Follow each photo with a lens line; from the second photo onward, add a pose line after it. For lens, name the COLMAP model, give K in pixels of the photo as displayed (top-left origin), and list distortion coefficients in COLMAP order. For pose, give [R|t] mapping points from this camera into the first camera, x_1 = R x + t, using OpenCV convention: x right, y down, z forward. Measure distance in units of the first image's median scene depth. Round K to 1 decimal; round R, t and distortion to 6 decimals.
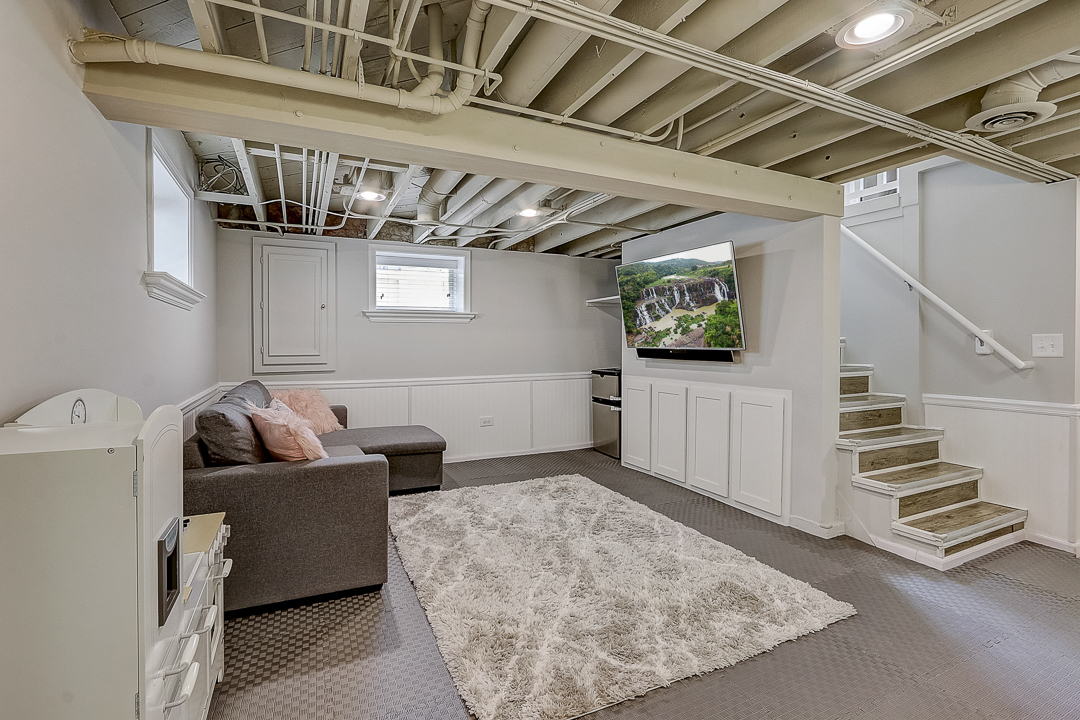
lens RADIAL K [[498.7, 0, 537.4], [0, 498.7, 353.4], [0, 0, 1]] dist [-0.013869, 0.002021]
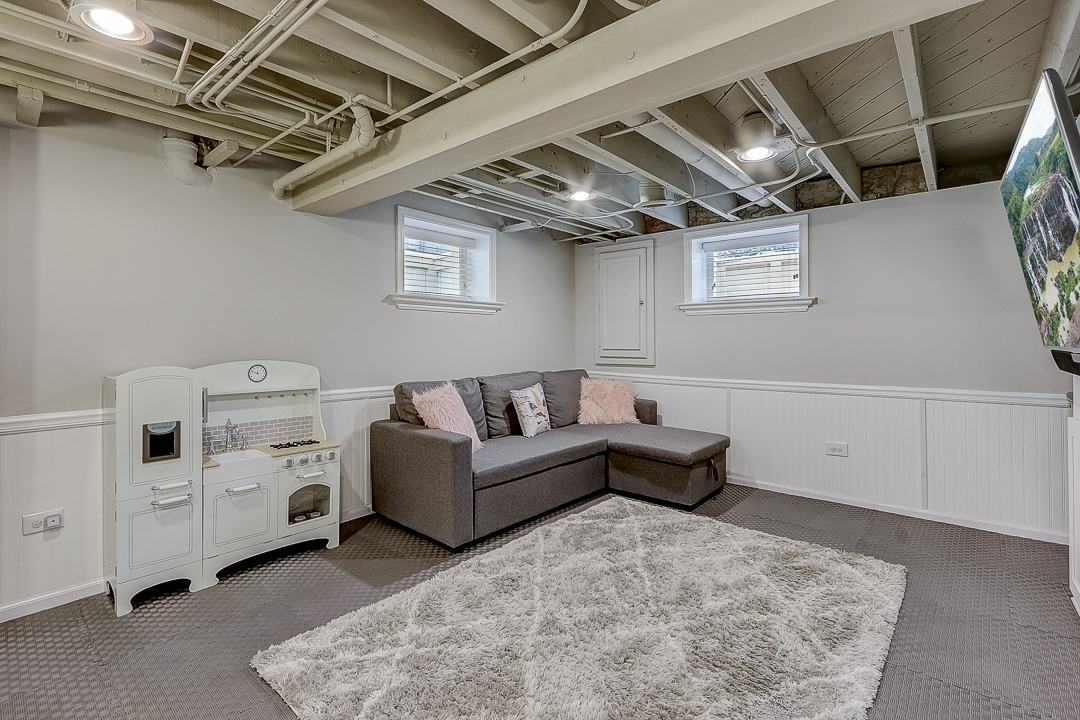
lens RADIAL K [[498.7, 0, 523.2], [0, 498.7, 334.3], [0, 0, 1]] dist [-0.013869, 0.002021]
pose [[0.391552, -0.007061, -0.920129, 0.541330], [-0.018495, 0.999708, -0.015542, -0.009841], [0.919970, 0.023104, 0.391307, 0.459507]]
